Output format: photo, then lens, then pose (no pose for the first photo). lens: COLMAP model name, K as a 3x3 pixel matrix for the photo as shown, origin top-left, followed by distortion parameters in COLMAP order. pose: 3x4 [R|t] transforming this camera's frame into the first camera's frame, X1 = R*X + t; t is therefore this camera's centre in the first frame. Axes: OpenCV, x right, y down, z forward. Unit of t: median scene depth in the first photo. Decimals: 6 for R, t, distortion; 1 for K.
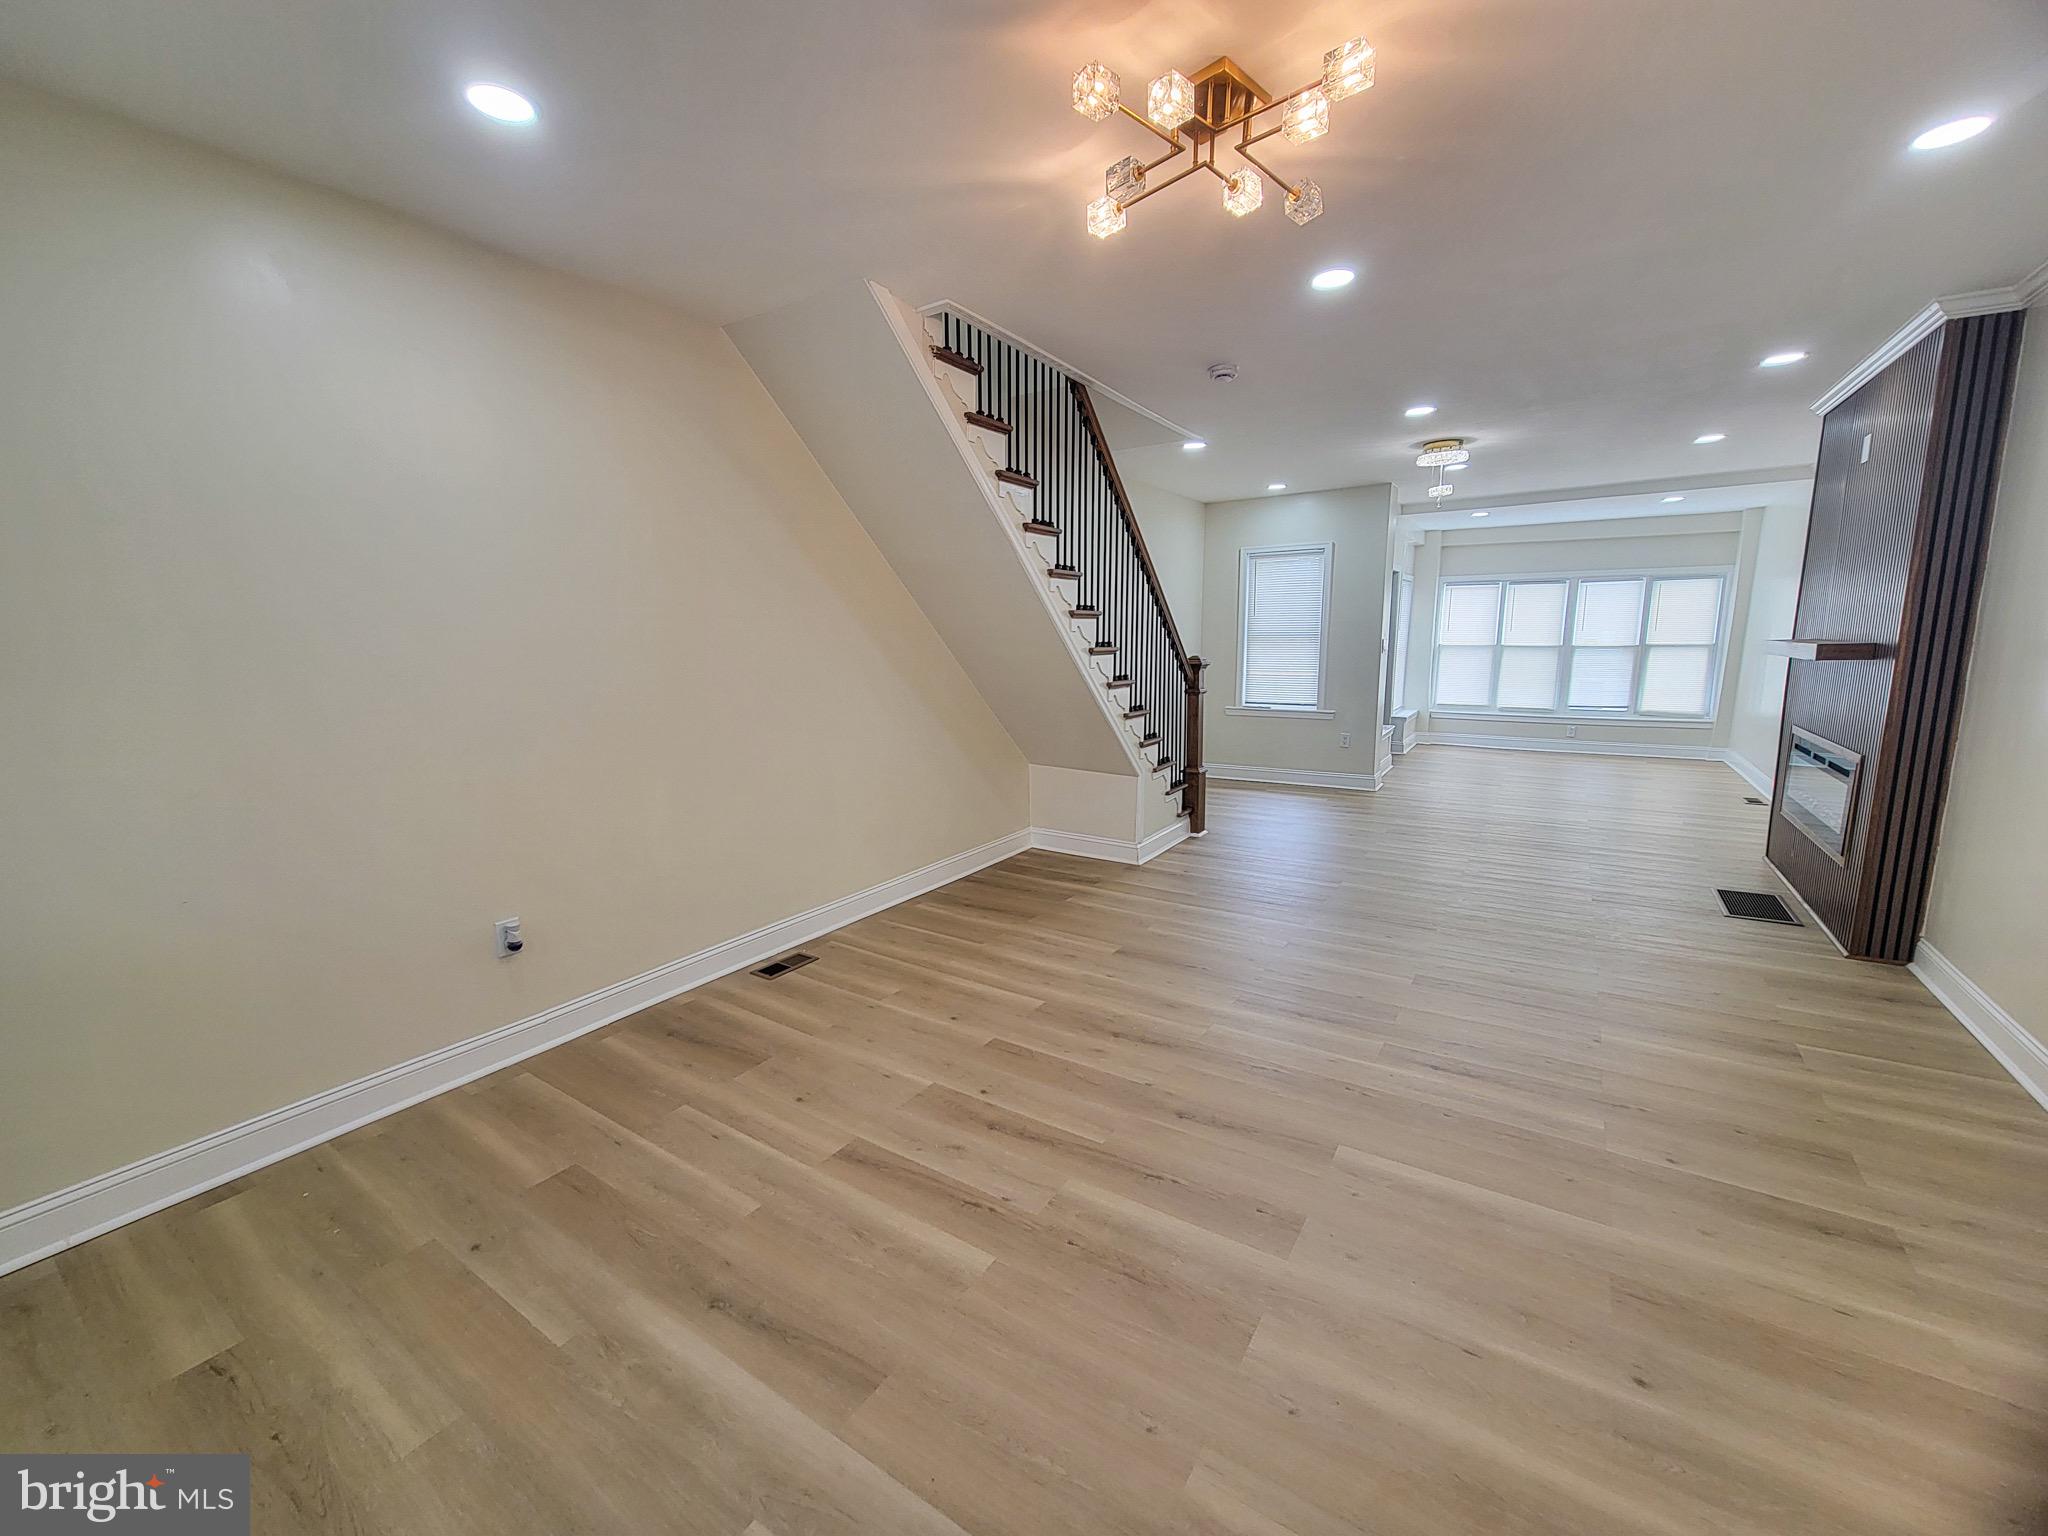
lens RADIAL K [[831.0, 0, 1020.7], [0, 831.0, 772.9], [0, 0, 1]] dist [-0.013612, -0.000079]
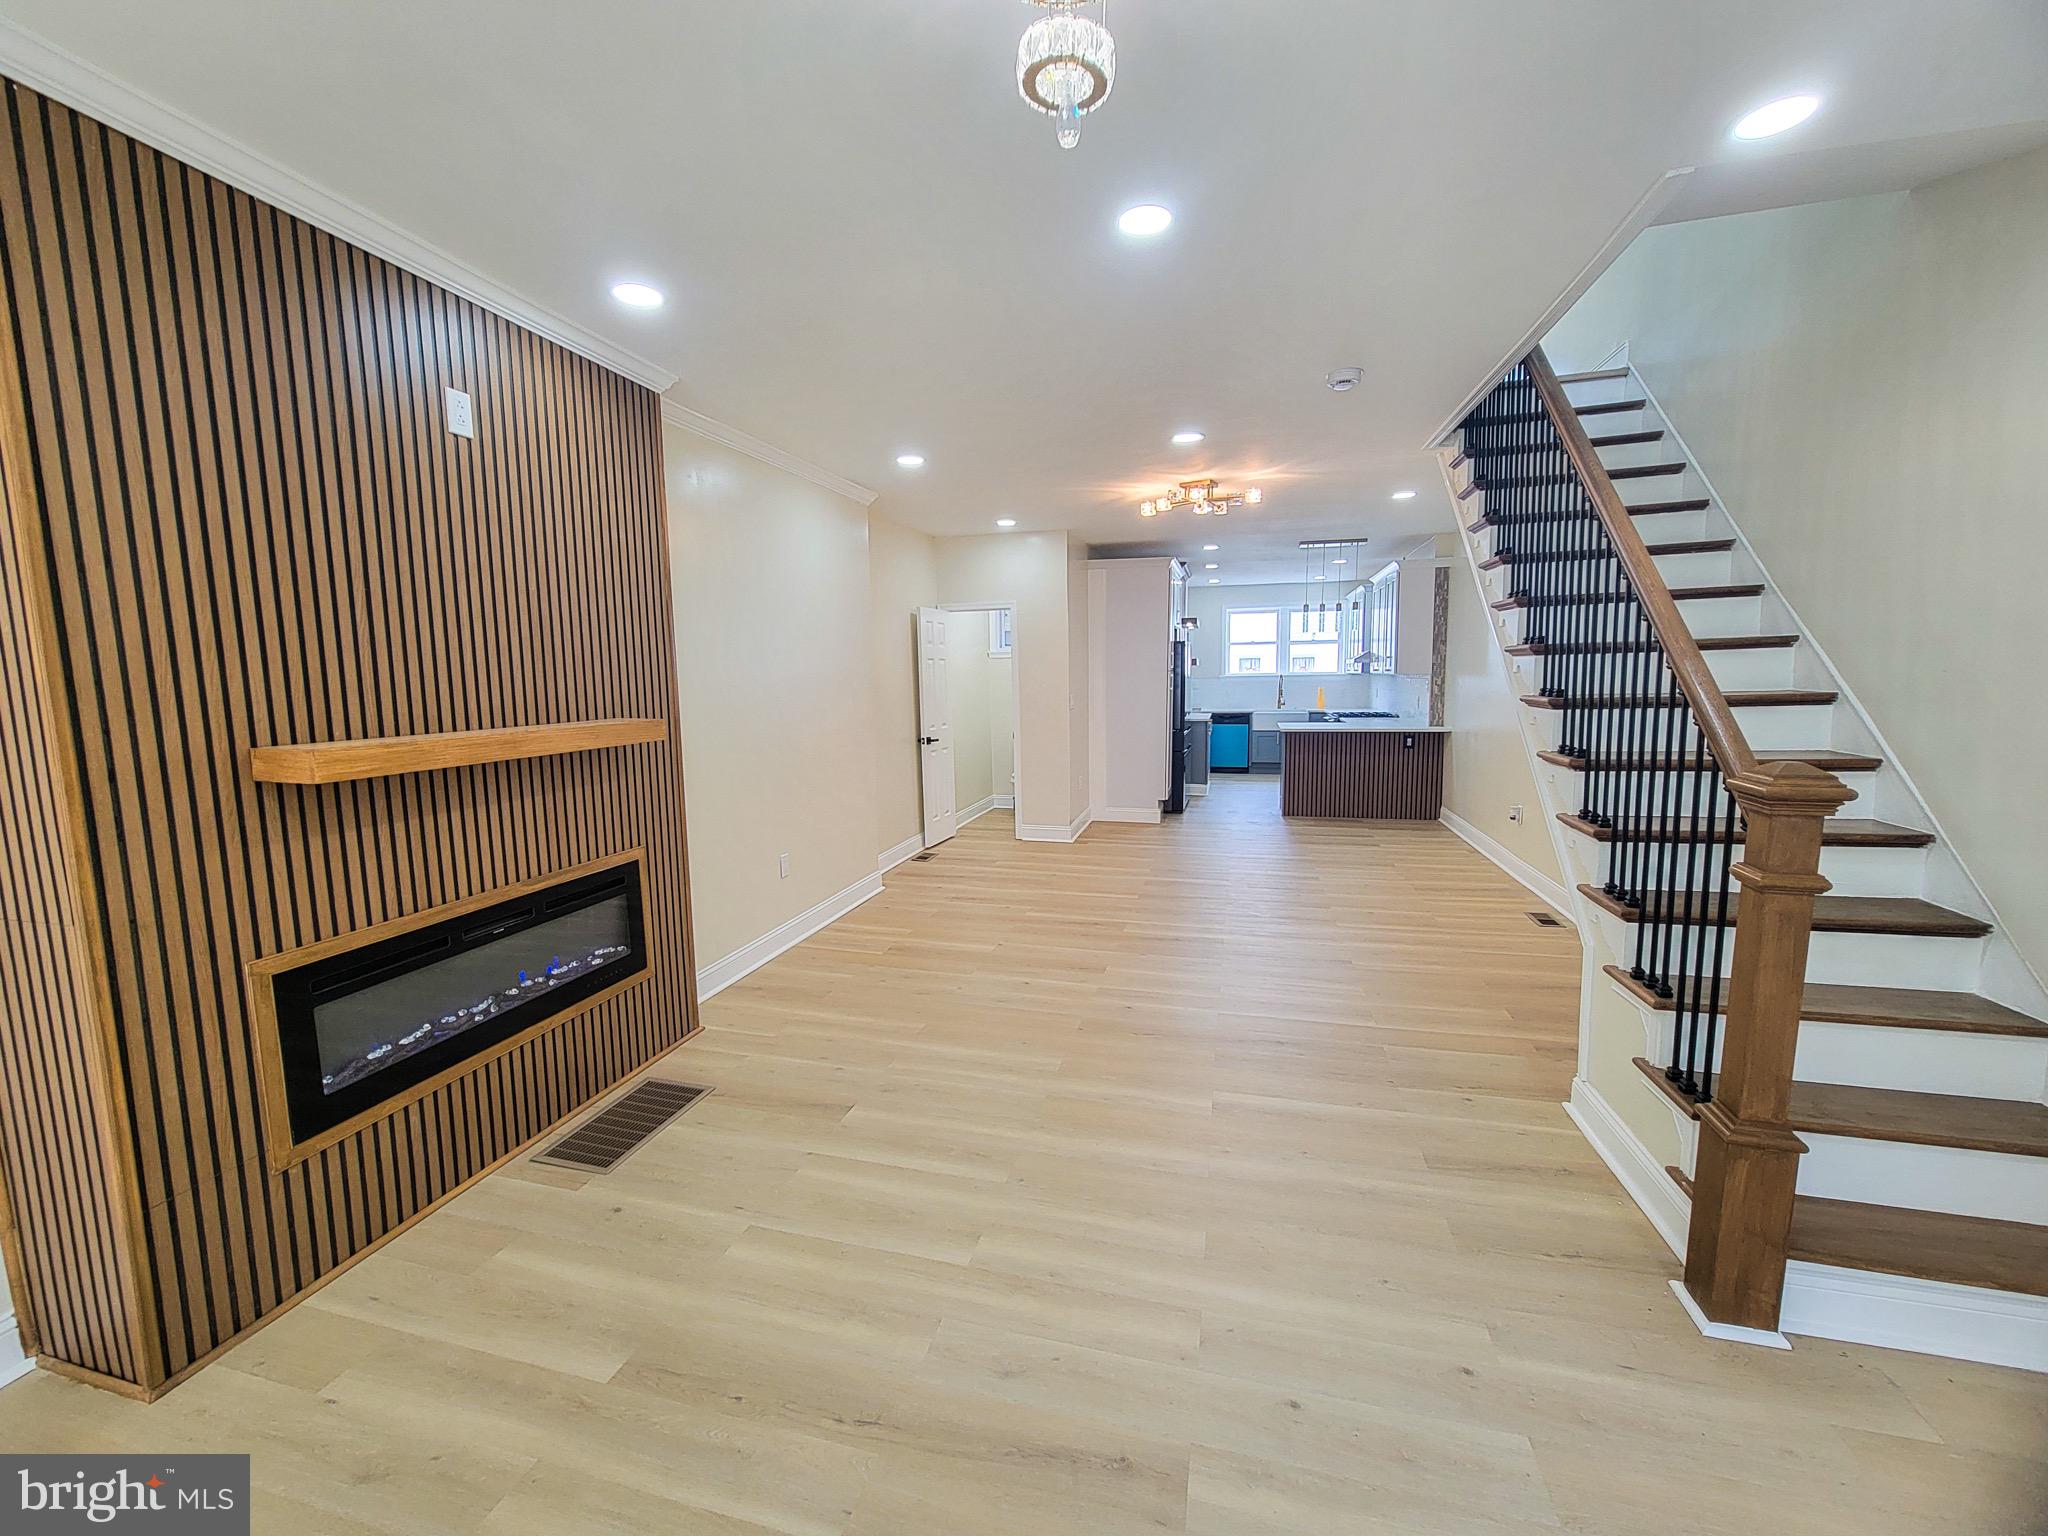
lens RADIAL K [[831.0, 0, 1022.4], [0, 831.0, 768.5], [0, 0, 1]] dist [-0.013612, -0.000079]
pose [[-0.946490, 0.076021, -0.313650, 0.901621], [-0.009778, 0.964660, 0.263316, -0.335693], [0.322584, 0.252293, -0.912298, 1.905336]]
